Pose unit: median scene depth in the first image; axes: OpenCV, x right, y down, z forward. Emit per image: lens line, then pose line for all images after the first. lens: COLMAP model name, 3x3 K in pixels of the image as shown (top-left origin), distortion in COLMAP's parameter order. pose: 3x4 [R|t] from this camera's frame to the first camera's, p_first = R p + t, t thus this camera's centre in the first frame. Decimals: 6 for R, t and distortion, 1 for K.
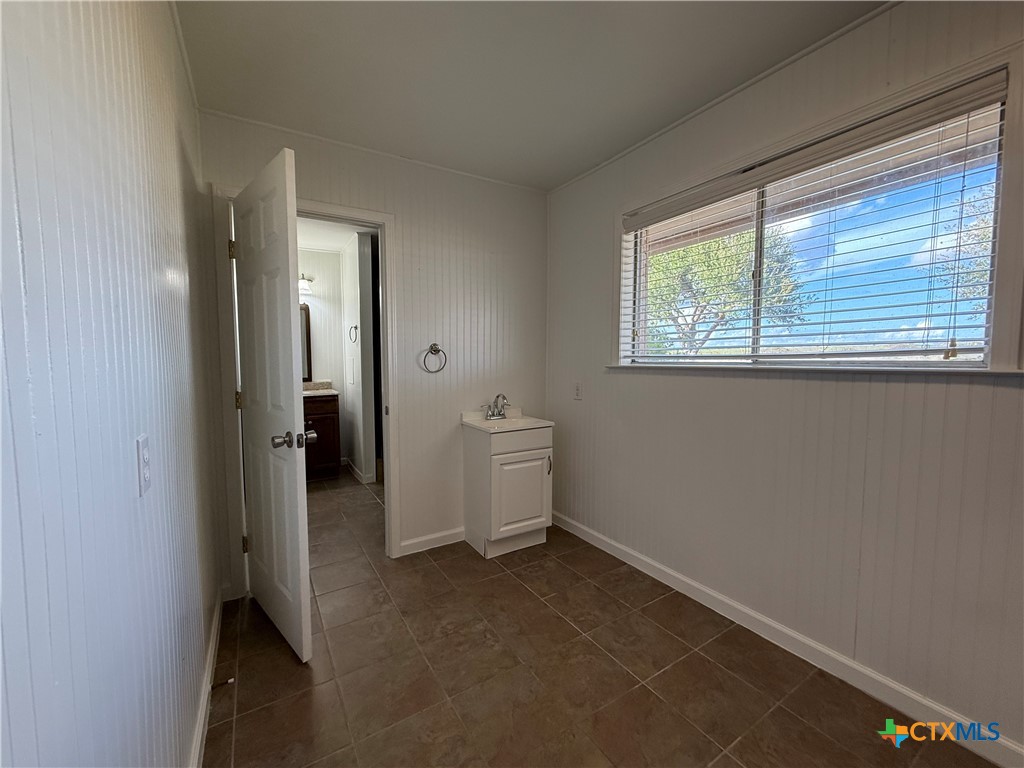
lens RADIAL K [[413.6, 0, 514.7], [0, 413.6, 384.8], [0, 0, 1]] dist [0.000187, -0.000729]
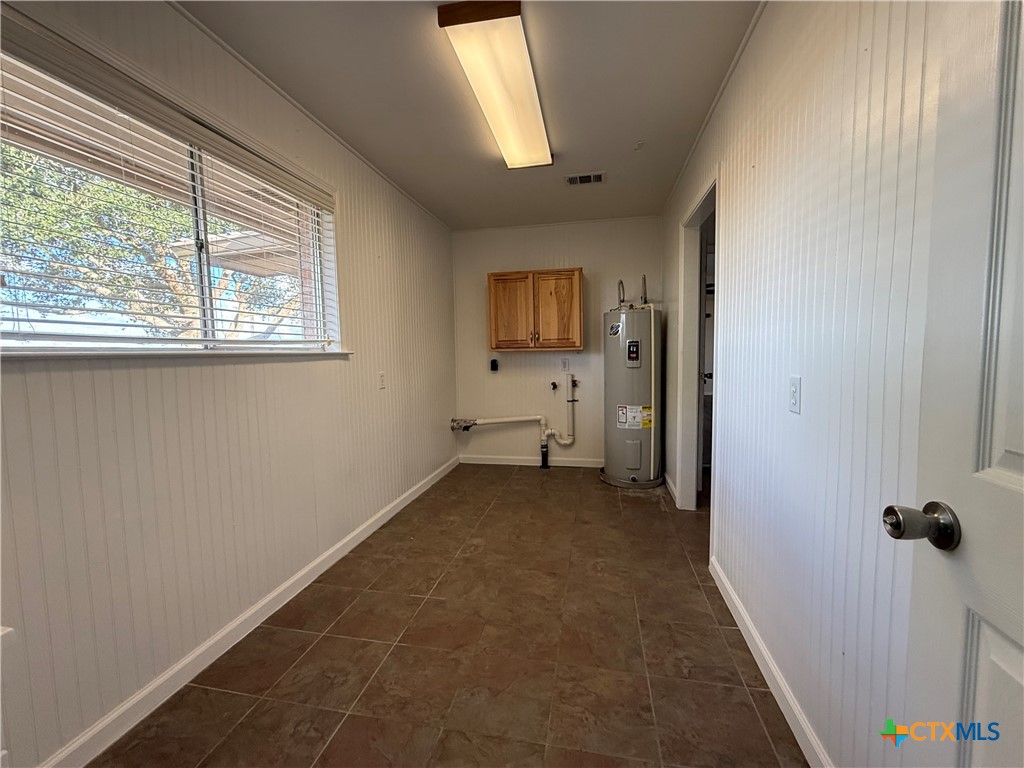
lens RADIAL K [[413.6, 0, 514.7], [0, 413.6, 384.8], [0, 0, 1]] dist [0.000187, -0.000729]
pose [[-0.729782, -0.032671, 0.682899, -0.580632], [0.066630, 0.990704, 0.118601, -0.042710], [-0.680426, 0.132054, -0.720821, 1.377405]]
